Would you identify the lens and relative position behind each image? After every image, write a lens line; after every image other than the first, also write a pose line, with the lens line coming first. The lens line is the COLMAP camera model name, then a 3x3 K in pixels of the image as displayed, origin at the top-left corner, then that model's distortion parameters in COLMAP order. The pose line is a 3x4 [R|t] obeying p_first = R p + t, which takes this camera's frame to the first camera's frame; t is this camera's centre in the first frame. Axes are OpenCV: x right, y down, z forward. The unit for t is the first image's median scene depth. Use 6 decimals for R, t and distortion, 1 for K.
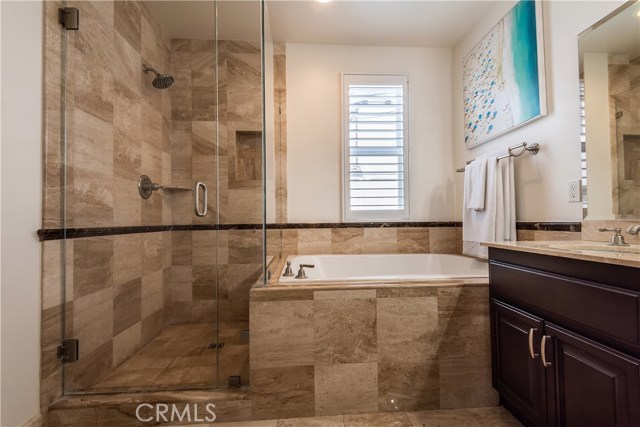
lens RADIAL K [[297.5, 0, 320.5], [0, 297.5, 209.3], [0, 0, 1]] dist [0.025211, -0.005223]
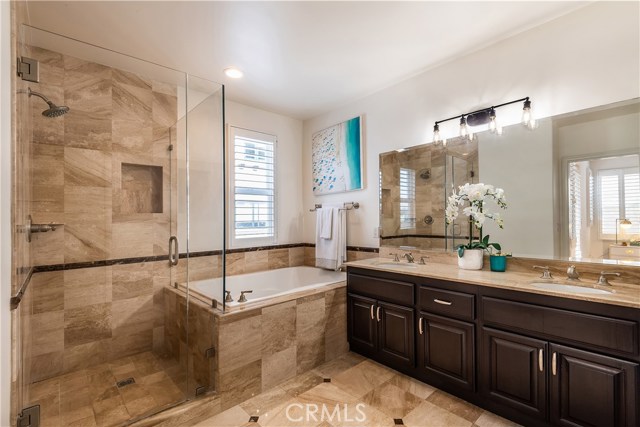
lens RADIAL K [[297.5, 0, 322.5], [0, 297.5, 216.8], [0, 0, 1]] dist [0.025211, -0.005223]
pose [[0.779432, 0.002272, 0.626482, -0.416162], [-0.013296, 0.999828, 0.012917, -0.116402], [-0.626345, -0.018398, 0.779329, -0.187679]]
